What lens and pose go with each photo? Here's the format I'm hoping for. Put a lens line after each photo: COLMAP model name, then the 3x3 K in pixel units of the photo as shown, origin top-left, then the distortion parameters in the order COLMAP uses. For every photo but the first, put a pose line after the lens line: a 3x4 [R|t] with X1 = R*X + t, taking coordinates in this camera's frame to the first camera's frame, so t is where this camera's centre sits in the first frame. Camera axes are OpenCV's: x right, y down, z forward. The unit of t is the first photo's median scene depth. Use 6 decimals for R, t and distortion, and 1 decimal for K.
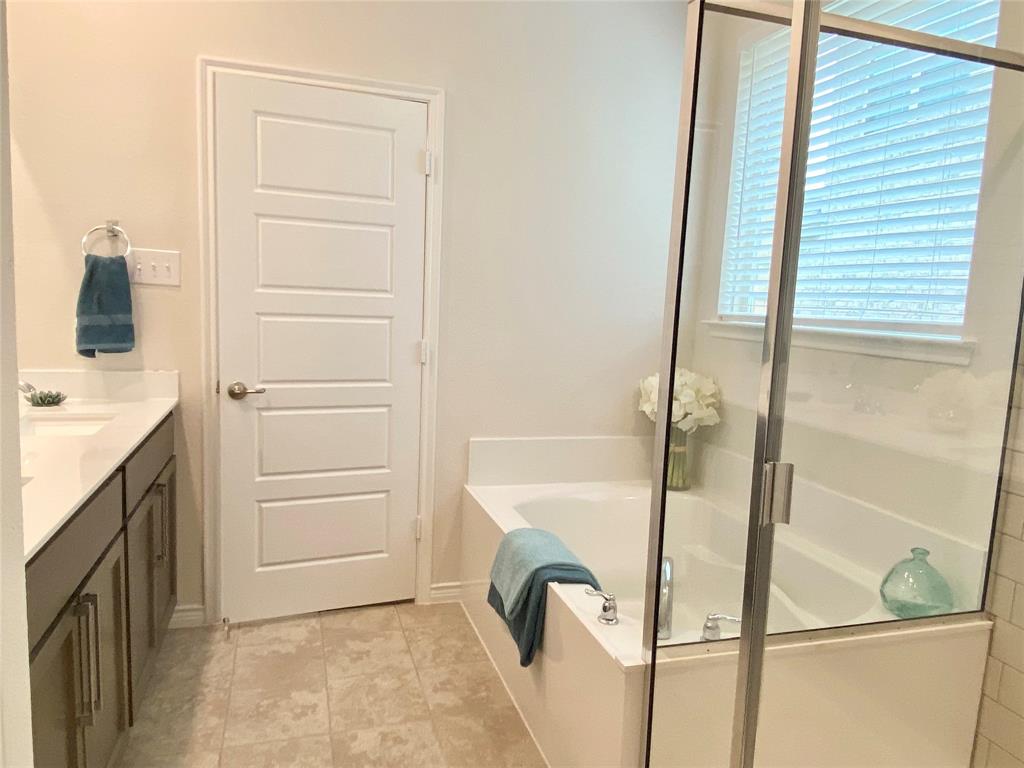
lens RADIAL K [[689.2, 0, 509.7], [0, 689.2, 381.5], [0, 0, 1]] dist [-0.010810, -0.003219]
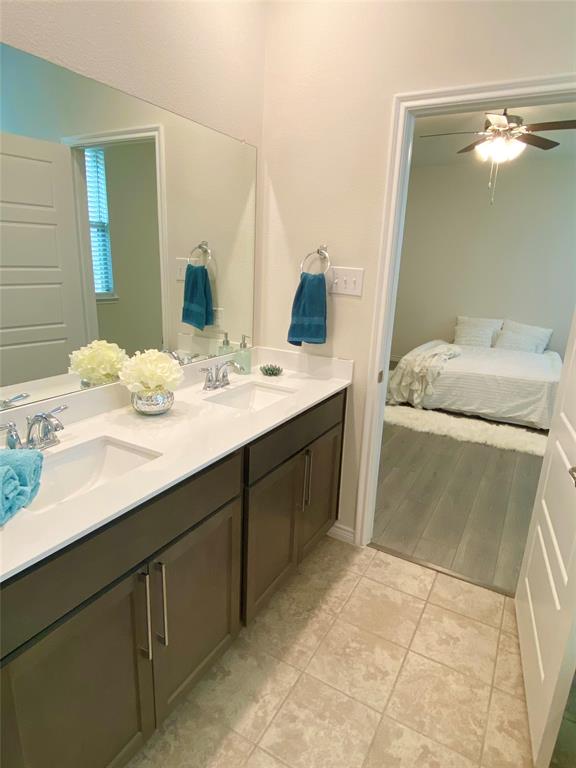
lens RADIAL K [[450.5, 0, 292.2], [0, 450.5, 383.4], [0, 0, 1]] dist [0.030014, -0.020035]
pose [[0.689165, 0.180074, -0.701872, 0.053765], [-0.102183, 0.983101, 0.151893, -0.101583], [0.717363, -0.032960, 0.695919, 0.343771]]
